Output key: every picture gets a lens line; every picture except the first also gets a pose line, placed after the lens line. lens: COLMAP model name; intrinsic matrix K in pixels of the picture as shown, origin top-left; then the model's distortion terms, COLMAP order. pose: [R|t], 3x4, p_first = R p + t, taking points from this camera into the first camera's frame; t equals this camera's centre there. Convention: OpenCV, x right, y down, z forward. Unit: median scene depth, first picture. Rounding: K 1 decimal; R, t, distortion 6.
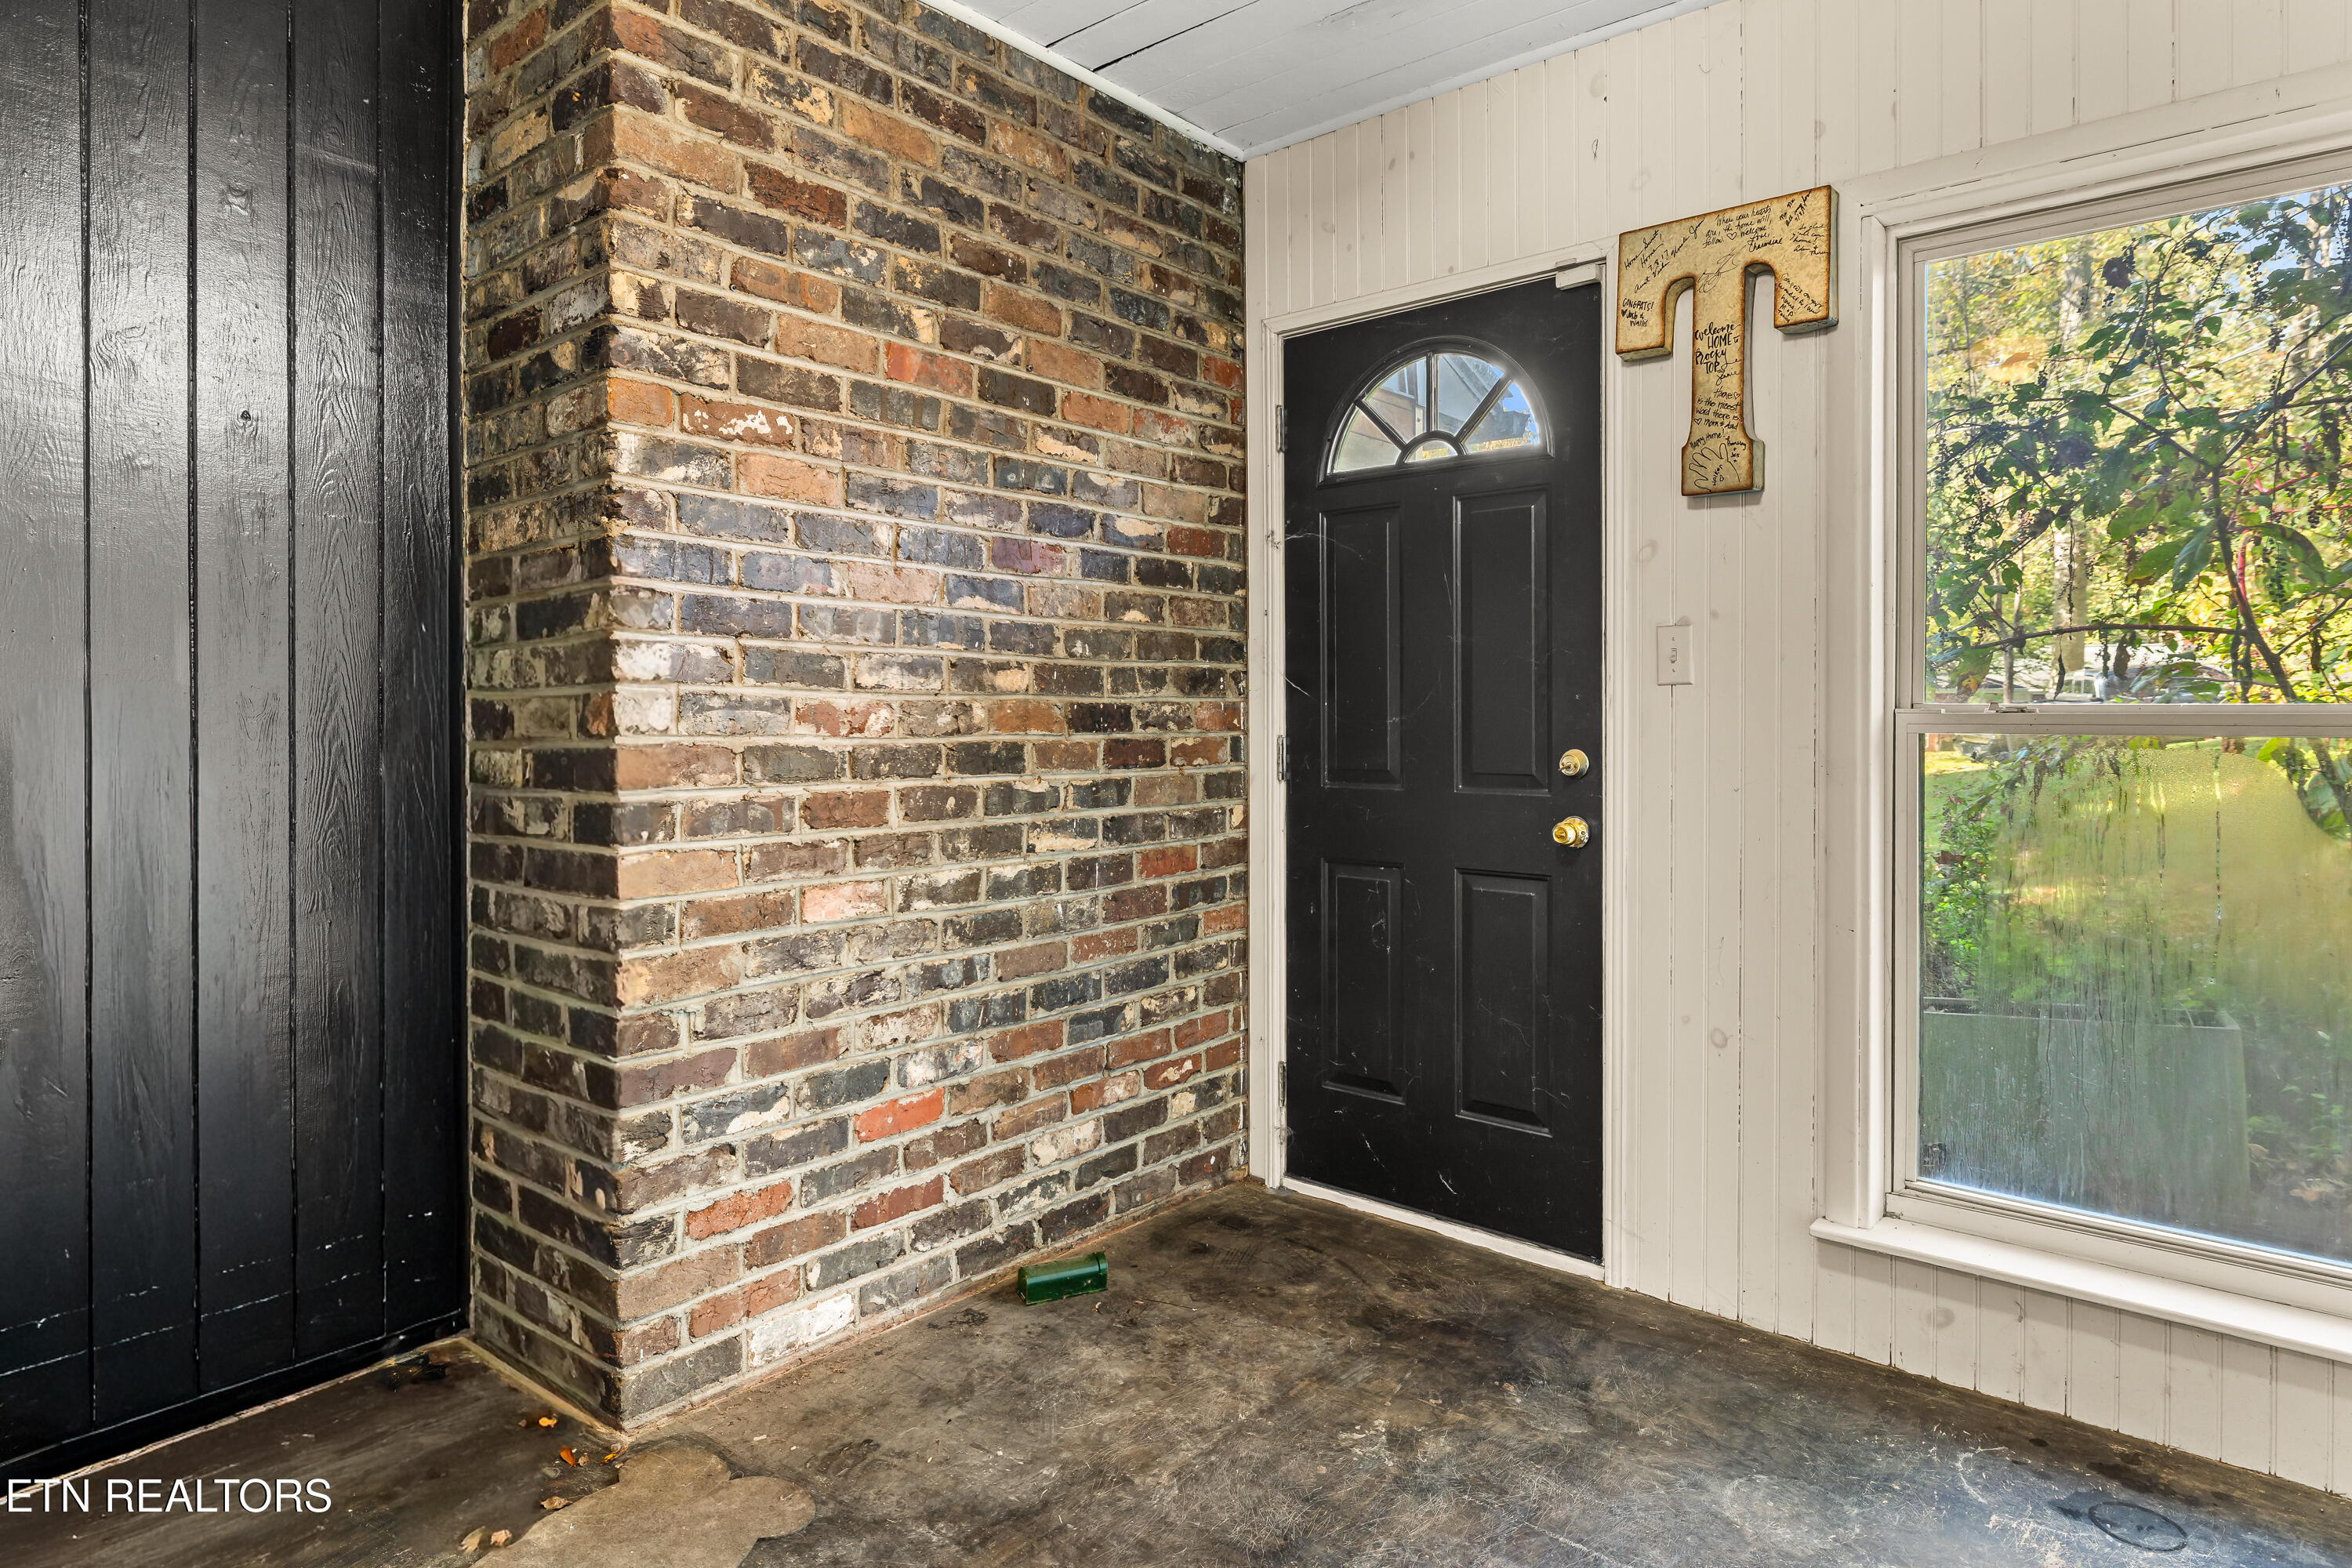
lens RADIAL K [[1308.7, 0, 1177.7], [0, 1308.7, 724.7], [0, 0, 1]] dist [-0.001382, -0.000125]
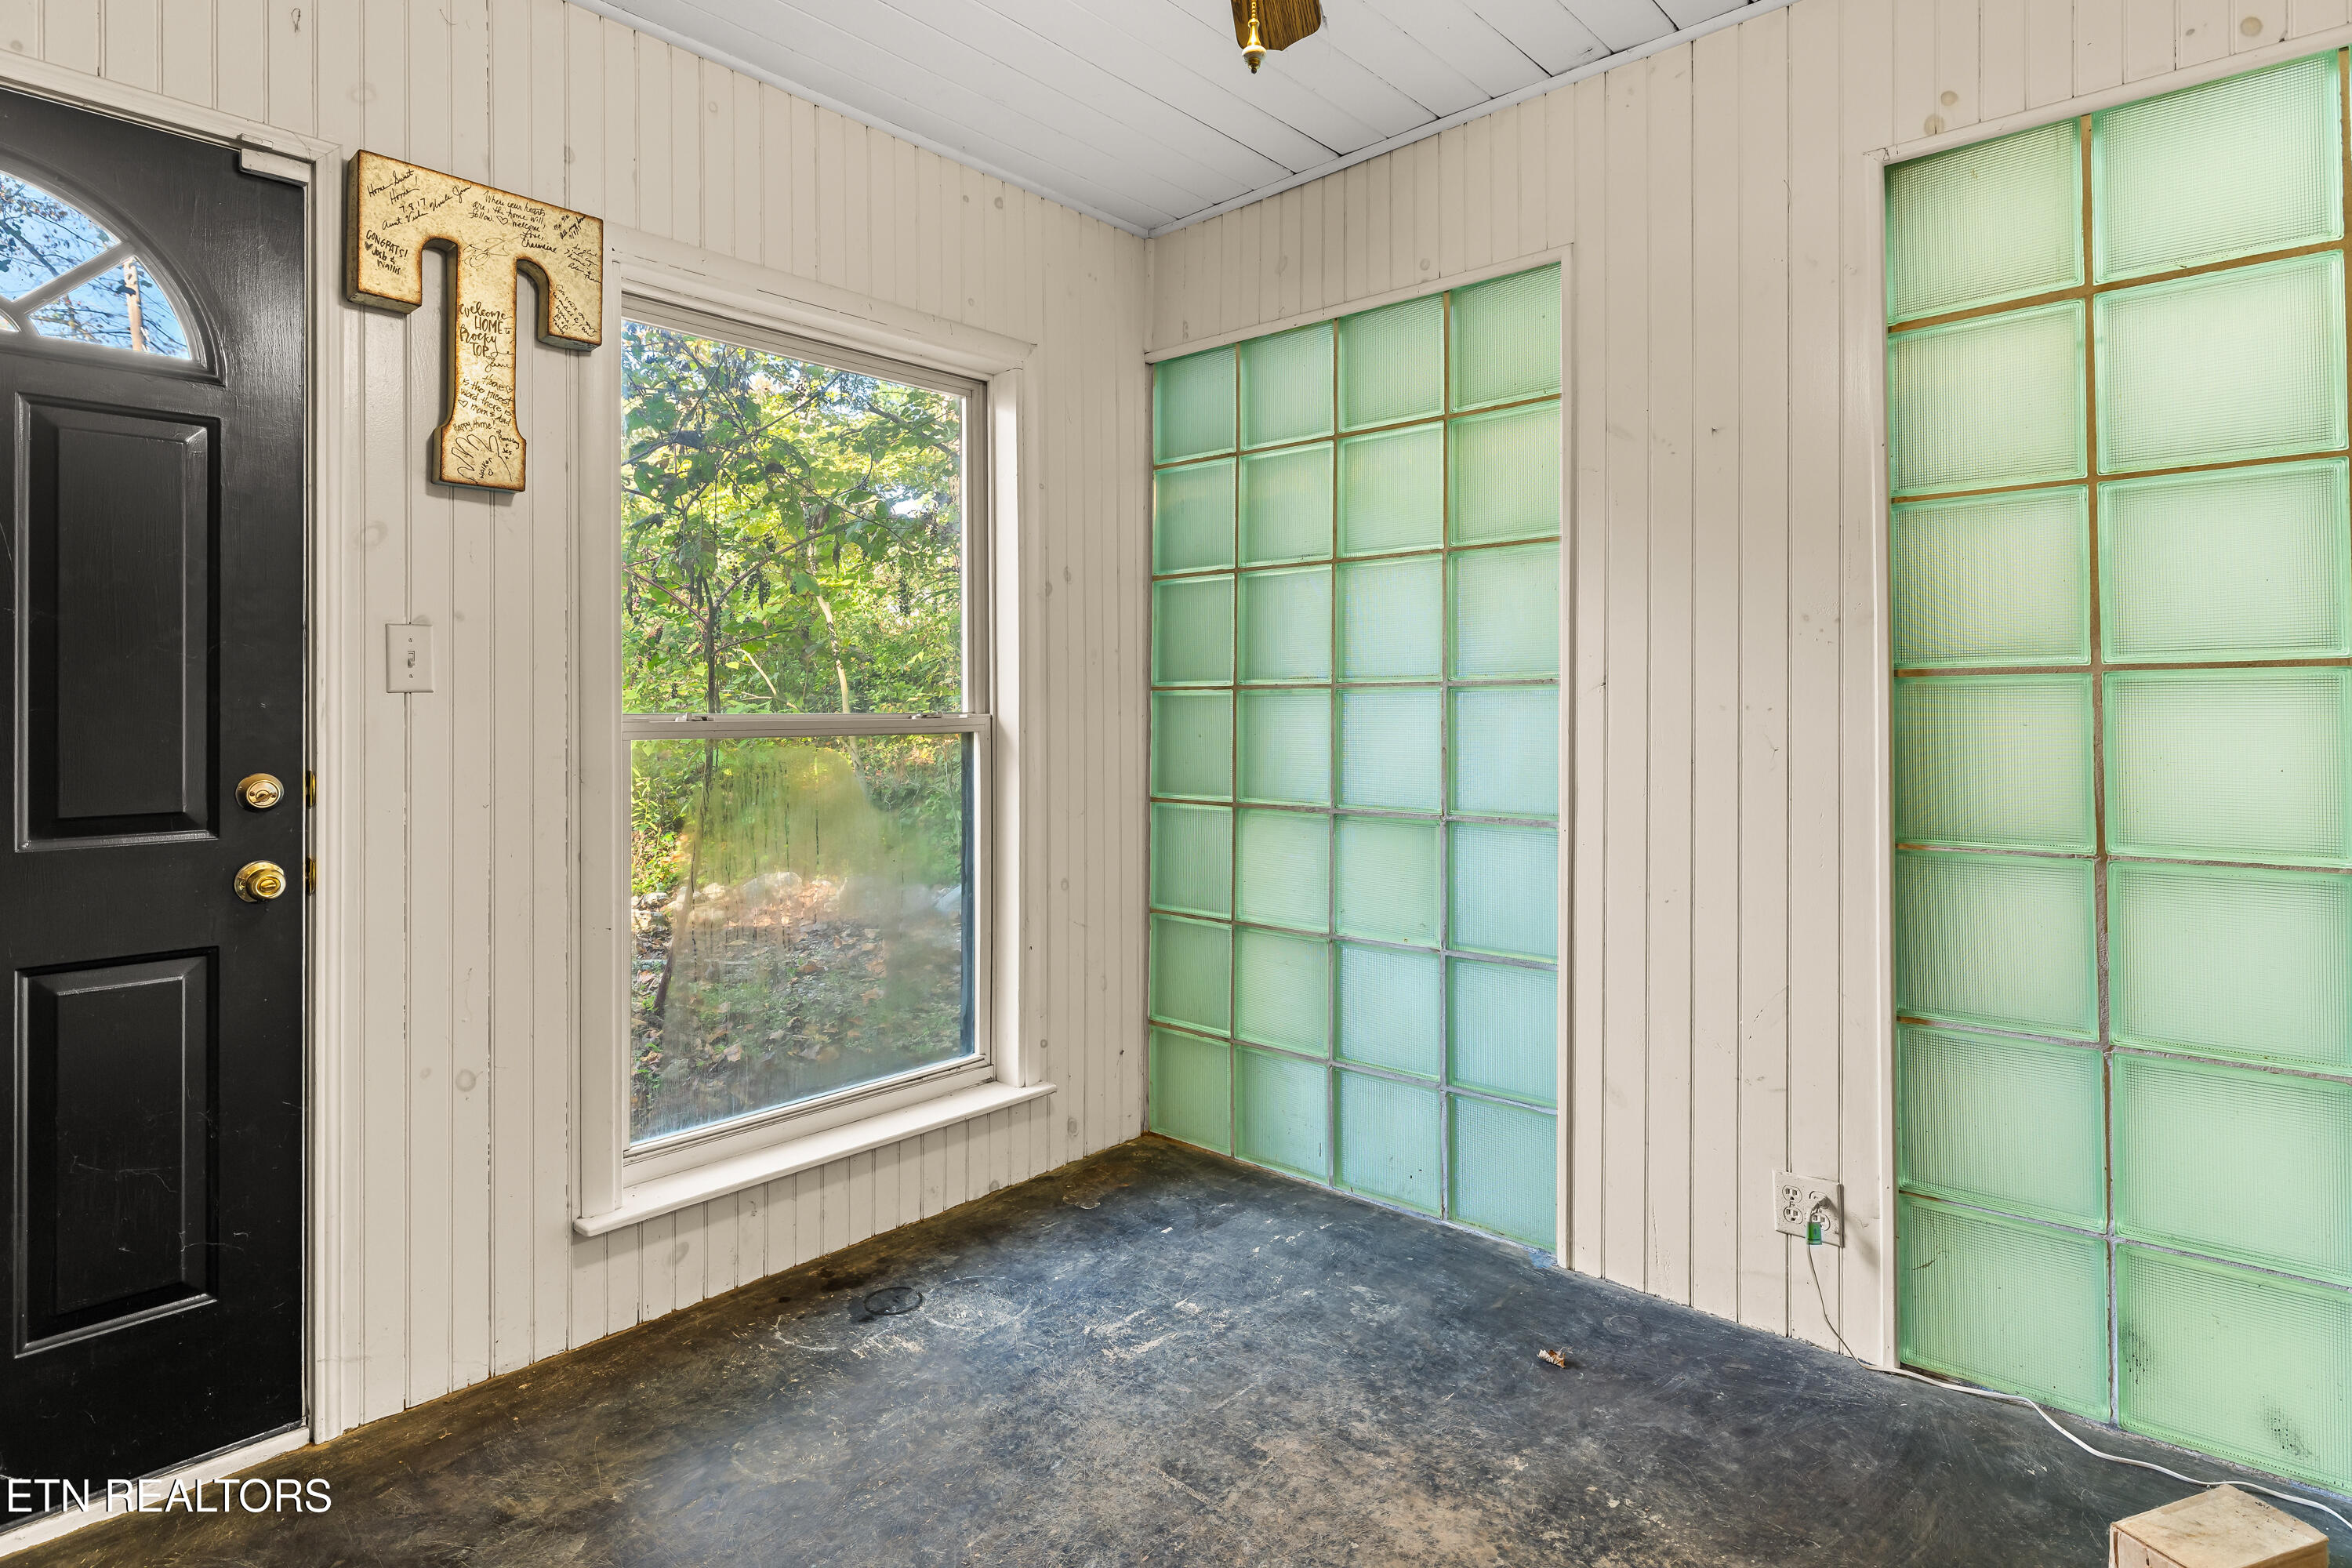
lens RADIAL K [[1240.2, 0, 1177.6], [0, 1240.2, 676.8], [0, 0, 1]] dist [0.001087, -0.000783]
pose [[0.035457, 0.019176, 0.999187, -0.451244], [0.006230, 0.999792, -0.019408, -0.022589], [-0.999352, 0.006913, 0.035330, 0.482808]]
